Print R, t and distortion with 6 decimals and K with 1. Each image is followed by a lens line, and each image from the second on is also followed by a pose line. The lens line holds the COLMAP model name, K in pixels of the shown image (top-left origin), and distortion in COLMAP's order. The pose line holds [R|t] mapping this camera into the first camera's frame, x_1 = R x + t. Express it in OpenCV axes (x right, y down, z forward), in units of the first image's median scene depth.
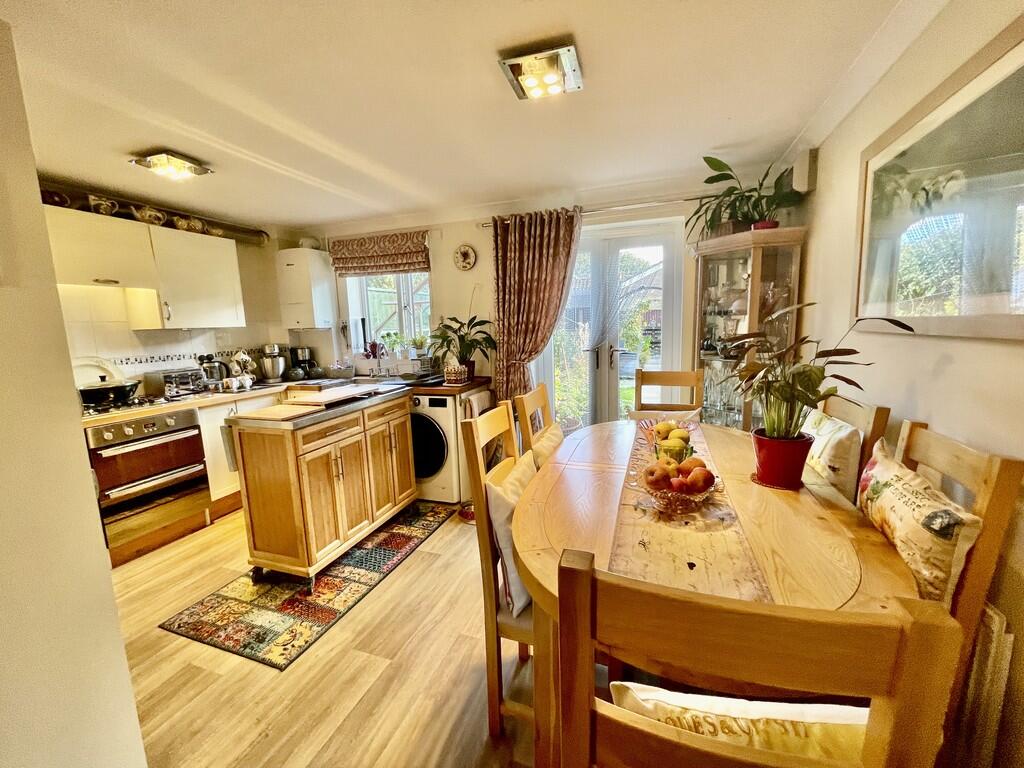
lens RADIAL K [[414.4, 0, 515.6], [0, 414.4, 386.1], [0, 0, 1]] dist [0.000141, -0.000045]
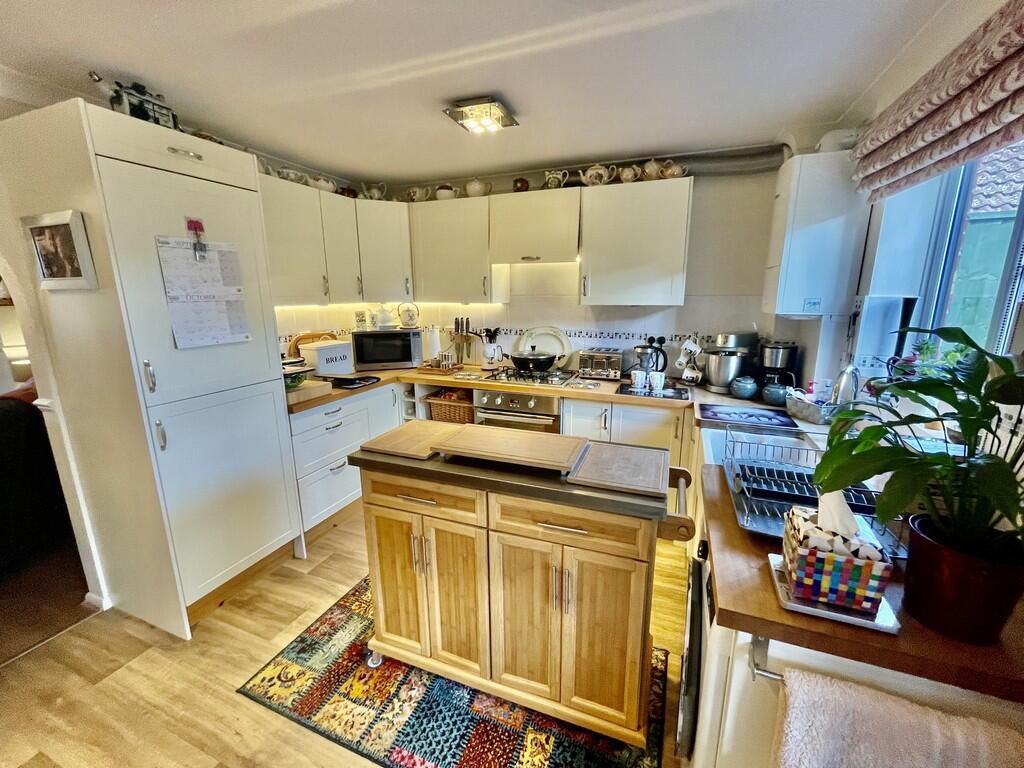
lens RADIAL K [[414.4, 0, 515.8], [0, 414.4, 383.4], [0, 0, 1]] dist [0.000141, -0.000045]
pose [[-0.040925, 0.250338, -0.967293, 0.093386], [-0.143716, 0.956563, 0.253641, -0.194983], [0.988772, 0.149396, -0.003169, 0.938153]]
